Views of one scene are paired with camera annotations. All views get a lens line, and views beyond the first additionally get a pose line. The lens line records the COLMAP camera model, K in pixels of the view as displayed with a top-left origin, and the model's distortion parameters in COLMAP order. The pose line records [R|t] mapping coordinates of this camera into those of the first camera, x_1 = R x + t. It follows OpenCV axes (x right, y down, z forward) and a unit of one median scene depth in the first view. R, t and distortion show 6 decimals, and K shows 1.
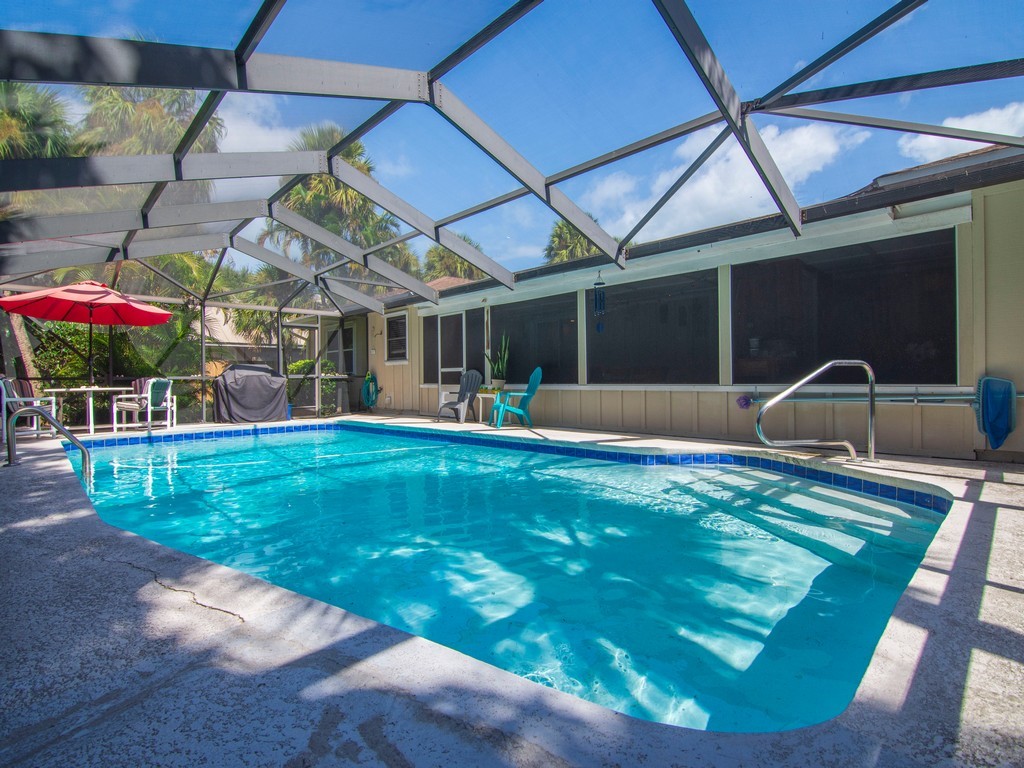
lens RADIAL K [[512.4, 0, 510.5], [0, 512.4, 385.9], [0, 0, 1]] dist [0.017795, -0.000421]
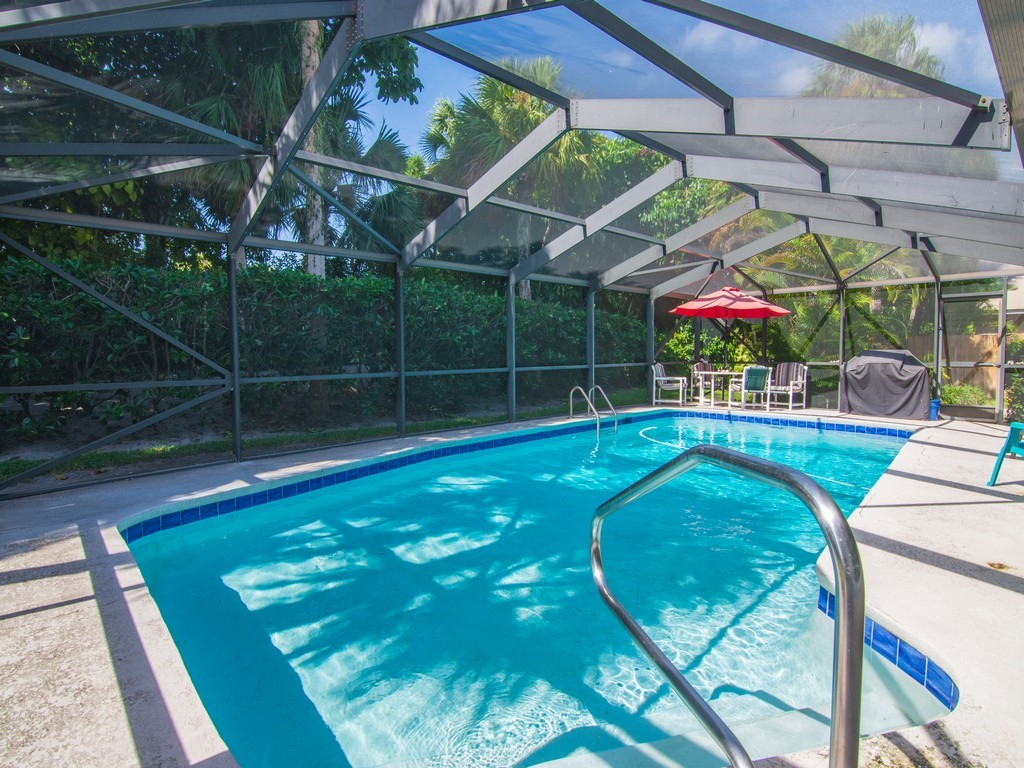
lens RADIAL K [[528.1, 0, 510.8], [0, 528.1, 377.4], [0, 0, 1]] dist [0.004254, 0.000244]
pose [[-0.060609, 0.057505, -0.996504, 1.412175], [-0.003134, 0.998323, 0.057801, -0.151319], [0.998157, 0.006626, -0.060327, 1.399491]]
